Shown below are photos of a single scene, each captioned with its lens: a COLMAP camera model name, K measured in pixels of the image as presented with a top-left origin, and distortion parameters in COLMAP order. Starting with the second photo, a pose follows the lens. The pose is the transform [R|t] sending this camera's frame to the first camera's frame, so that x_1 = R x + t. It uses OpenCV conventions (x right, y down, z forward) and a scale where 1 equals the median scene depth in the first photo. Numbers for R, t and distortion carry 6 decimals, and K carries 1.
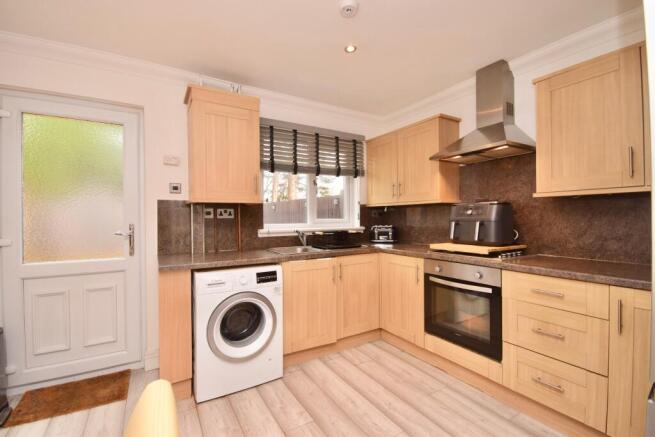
lens RADIAL K [[287.6, 0, 327.3], [0, 287.6, 215.7], [0, 0, 1]] dist [0.002115, -0.007259]
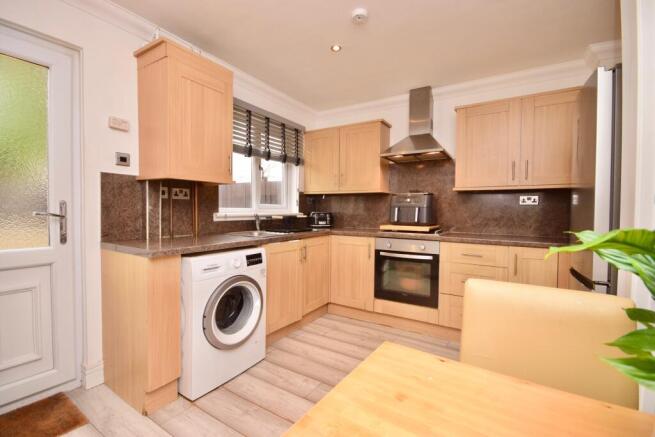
lens RADIAL K [[287.6, 0, 327.3], [0, 287.6, 215.7], [0, 0, 1]] dist [0.002115, -0.007259]
pose [[0.891258, 0.007969, 0.453426, -0.391791], [-0.019969, 0.999565, 0.021684, 0.034410], [-0.453056, -0.028380, 0.891030, 0.016004]]
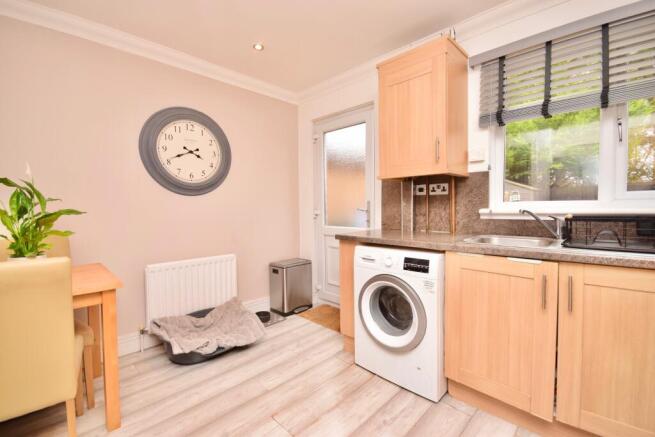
lens RADIAL K [[287.6, 0, 327.3], [0, 287.6, 215.7], [0, 0, 1]] dist [0.002115, -0.007259]
pose [[0.246215, 0.034568, -0.968599, 0.449082], [0.013116, 0.999153, 0.038993, 0.037598], [0.969127, -0.022305, 0.245553, 0.511390]]
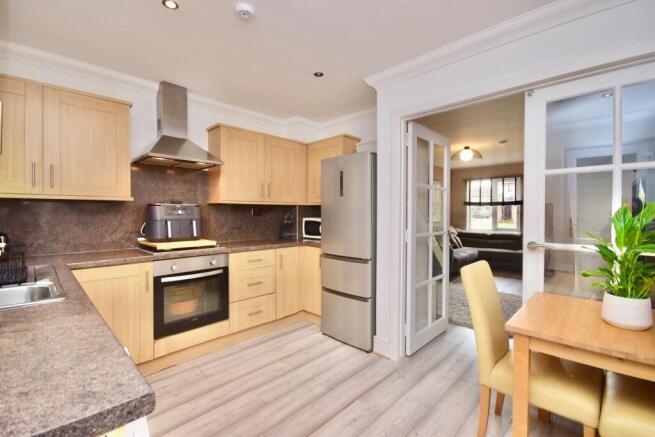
lens RADIAL K [[287.6, 0, 327.3], [0, 287.6, 215.7], [0, 0, 1]] dist [0.002115, -0.007259]
pose [[-0.246775, -0.003274, 0.969067, -0.697164], [-0.004235, 0.999988, 0.002300, -0.003275], [-0.969064, -0.003536, -0.246786, 0.688220]]
